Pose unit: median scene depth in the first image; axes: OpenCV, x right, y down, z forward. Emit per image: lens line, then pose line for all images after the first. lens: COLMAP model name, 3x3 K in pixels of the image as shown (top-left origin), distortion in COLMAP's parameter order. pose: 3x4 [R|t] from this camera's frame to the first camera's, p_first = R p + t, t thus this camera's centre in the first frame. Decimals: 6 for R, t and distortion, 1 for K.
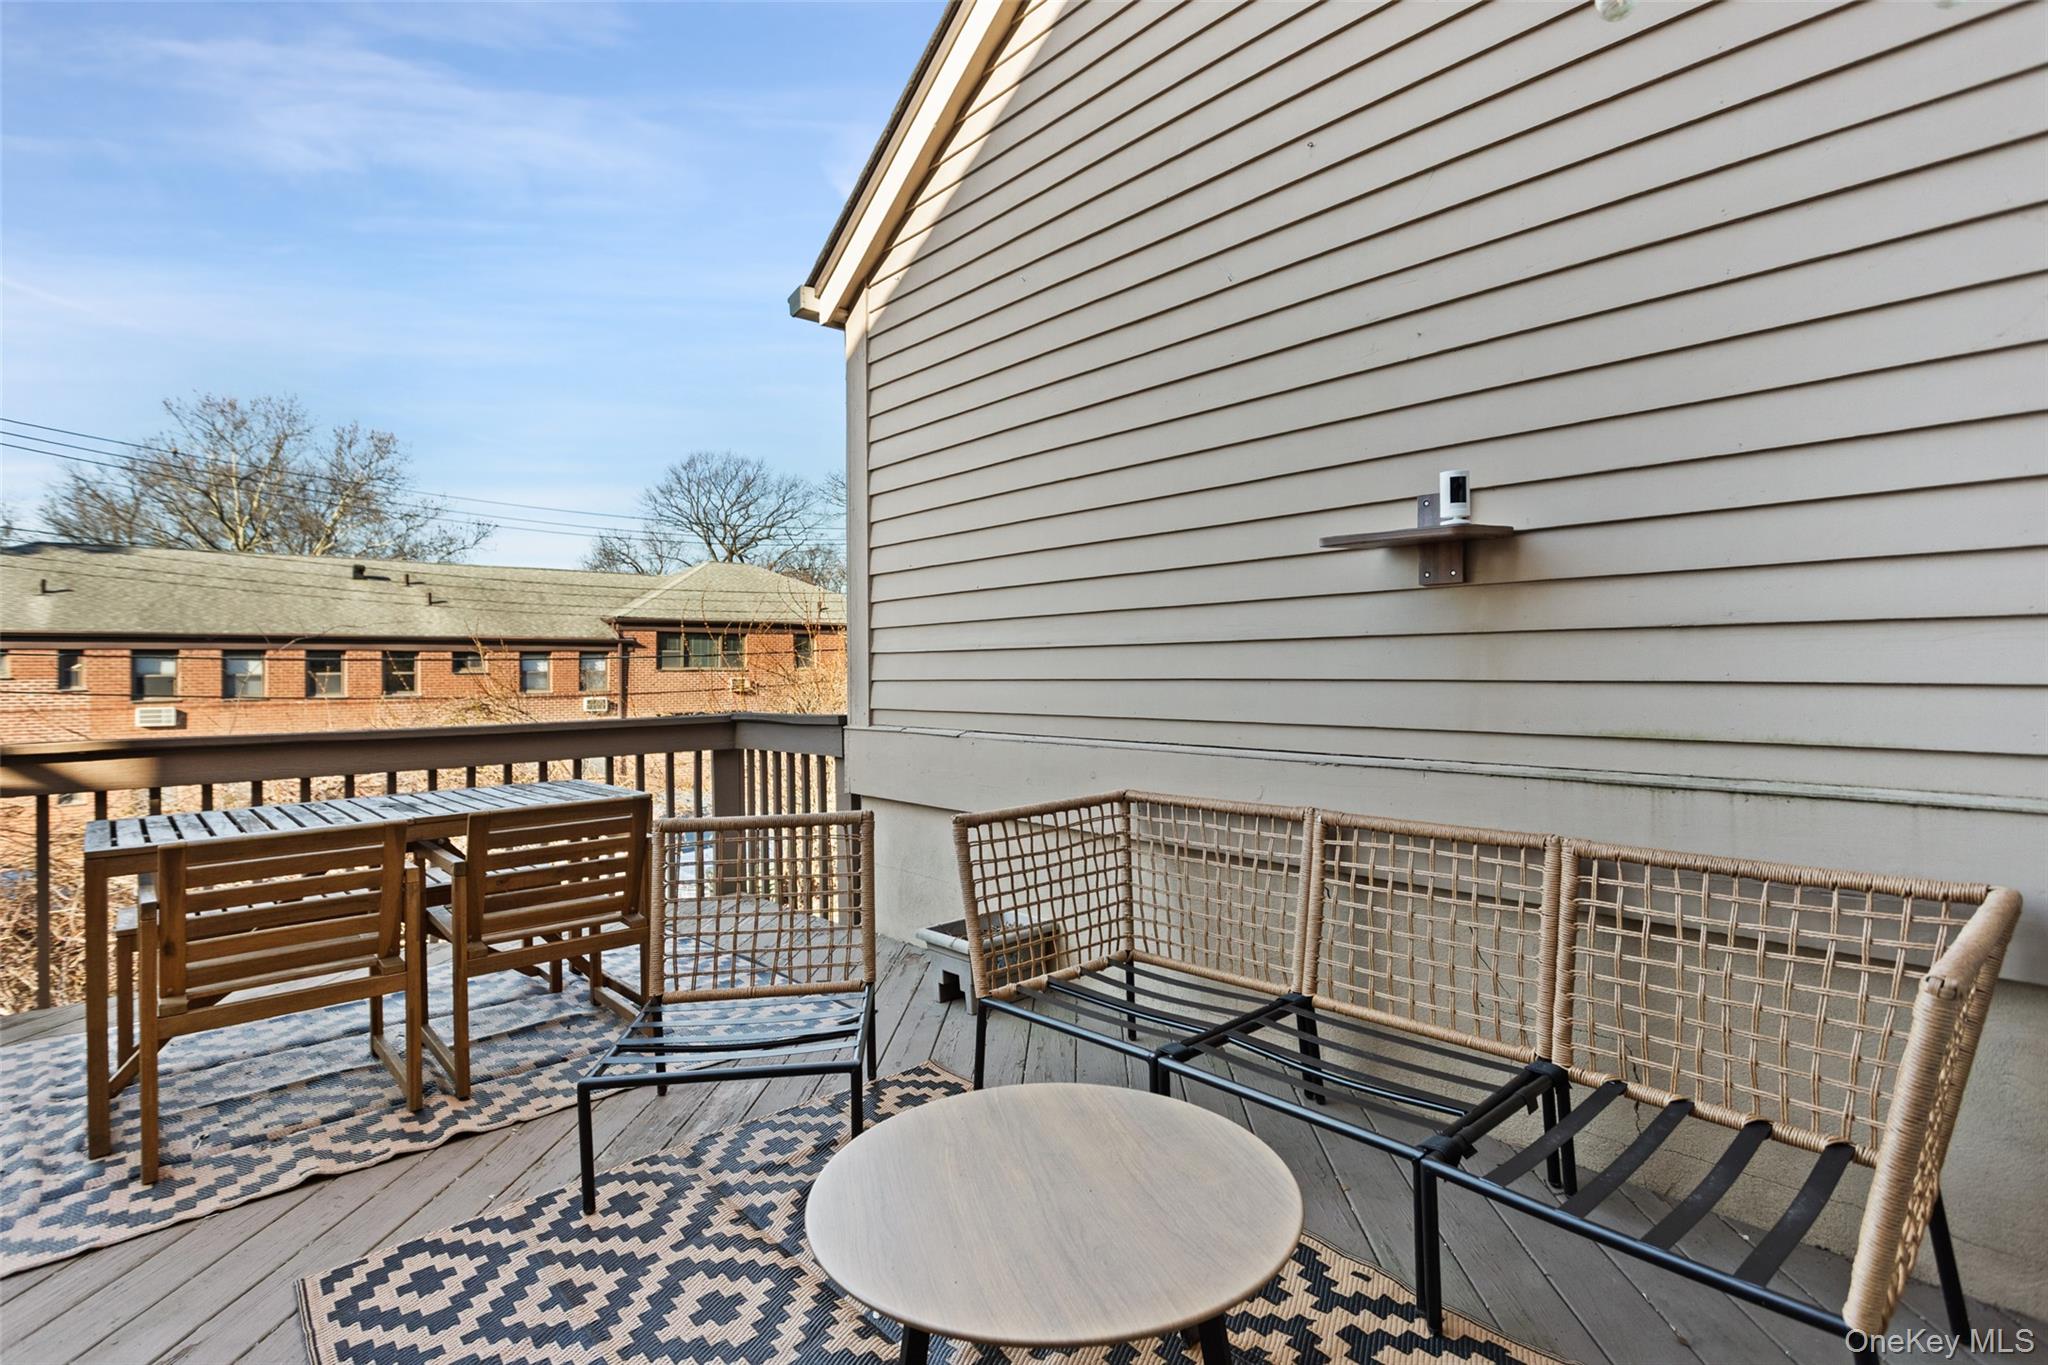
lens RADIAL K [[995.8, 0, 1024.0], [0, 995.8, 682.5], [0, 0, 1]] dist [-0.003907, -0.000146]
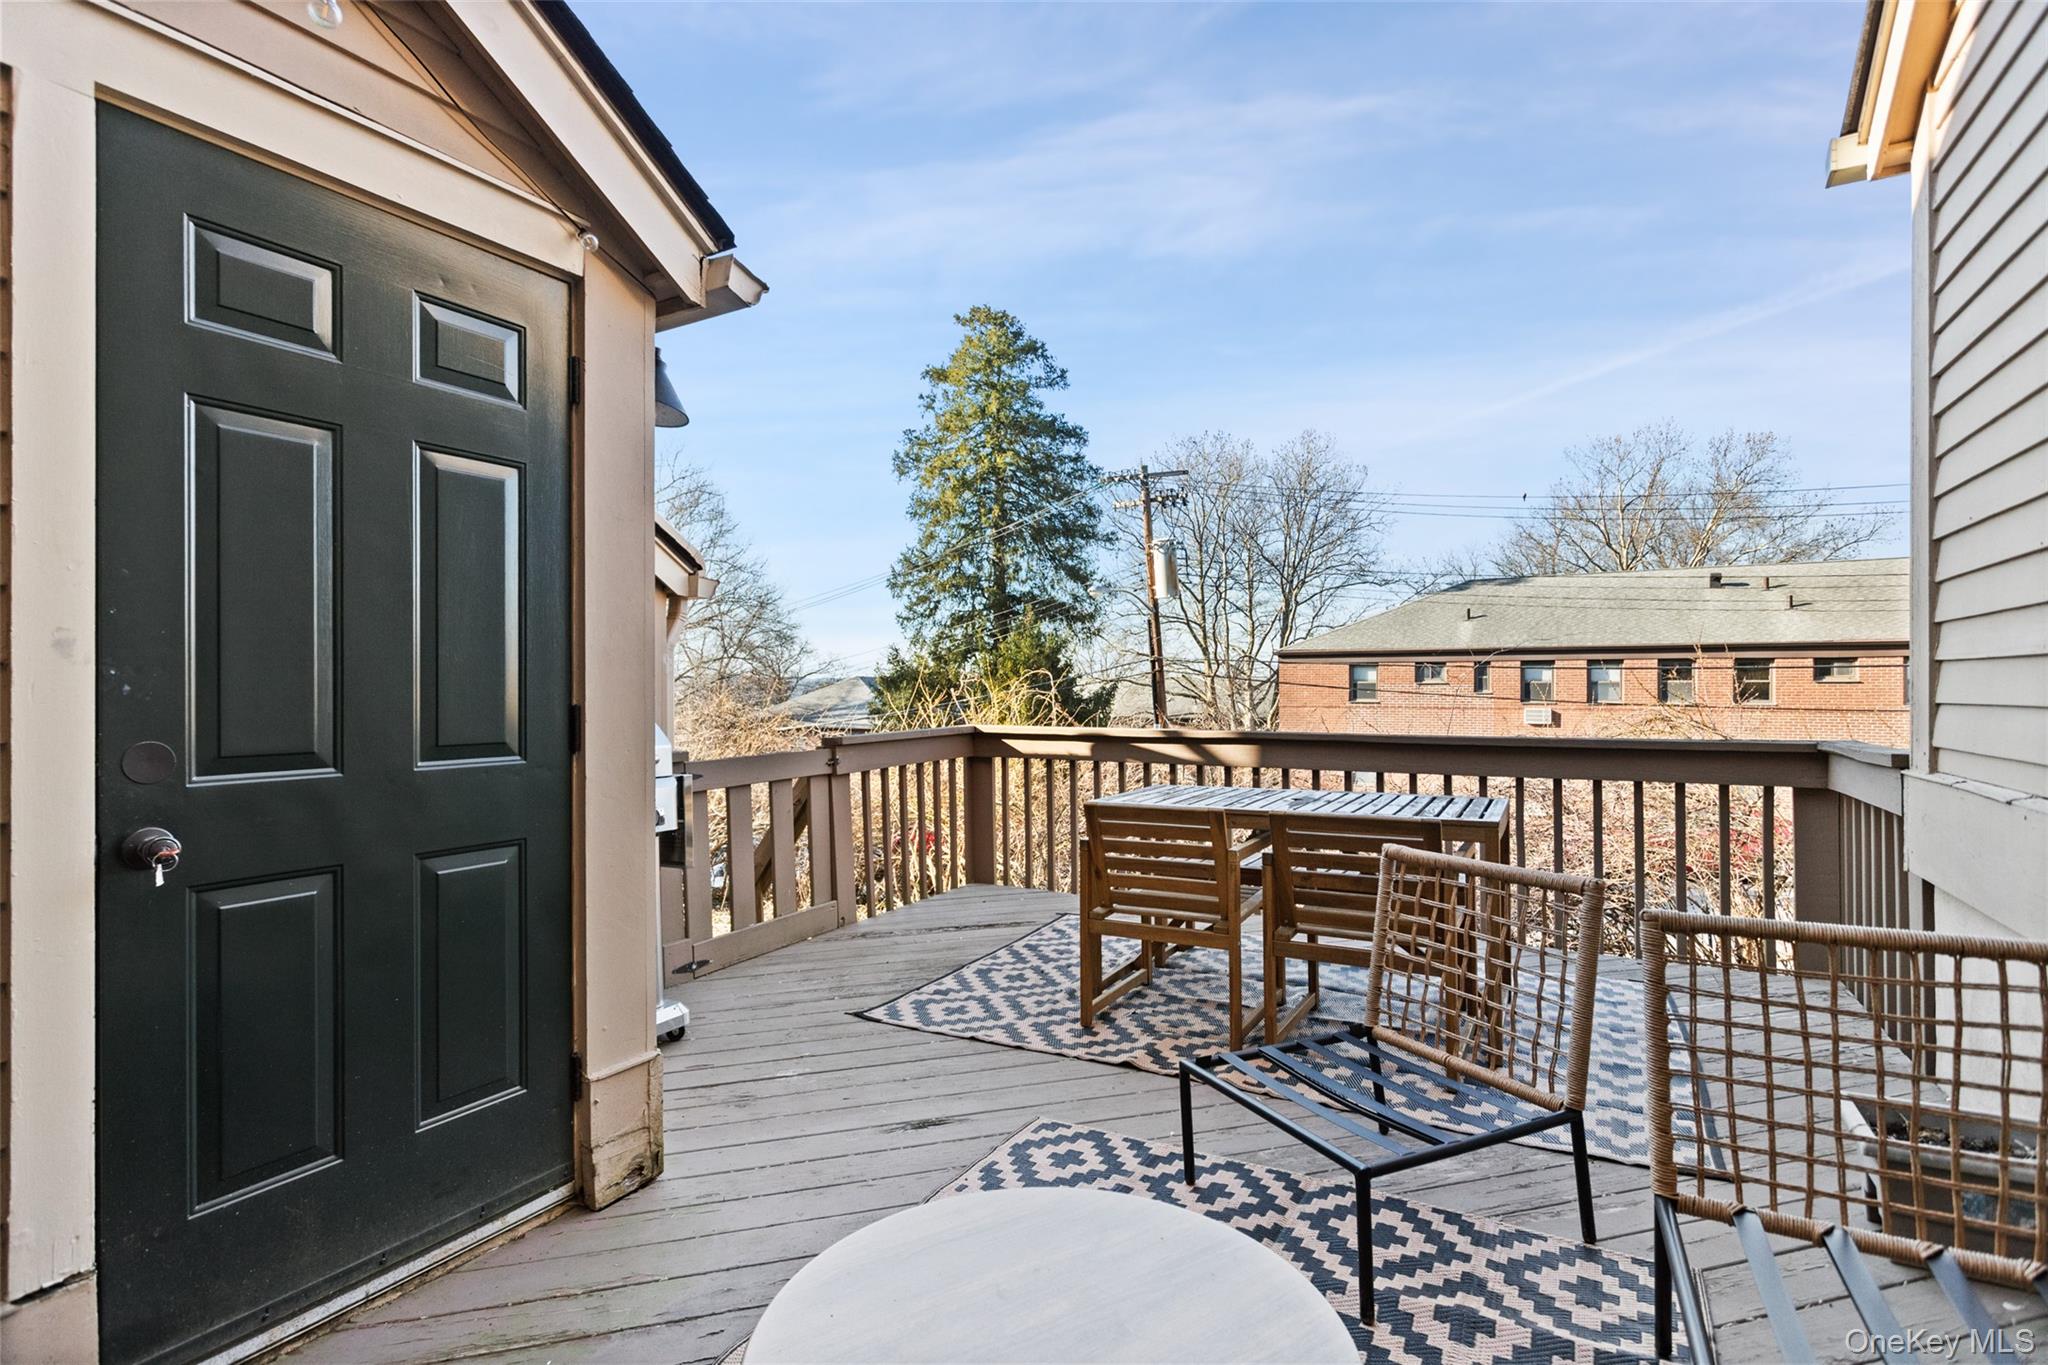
lens RADIAL K [[972.9, 0, 1033.7], [0, 972.9, 671.8], [0, 0, 1]] dist [-0.000964, -0.000067]
pose [[0.317802, -0.003677, -0.948150, 0.155280], [-0.013194, 0.999879, -0.008301, -0.005777], [0.948065, 0.015148, 0.317715, 0.143020]]
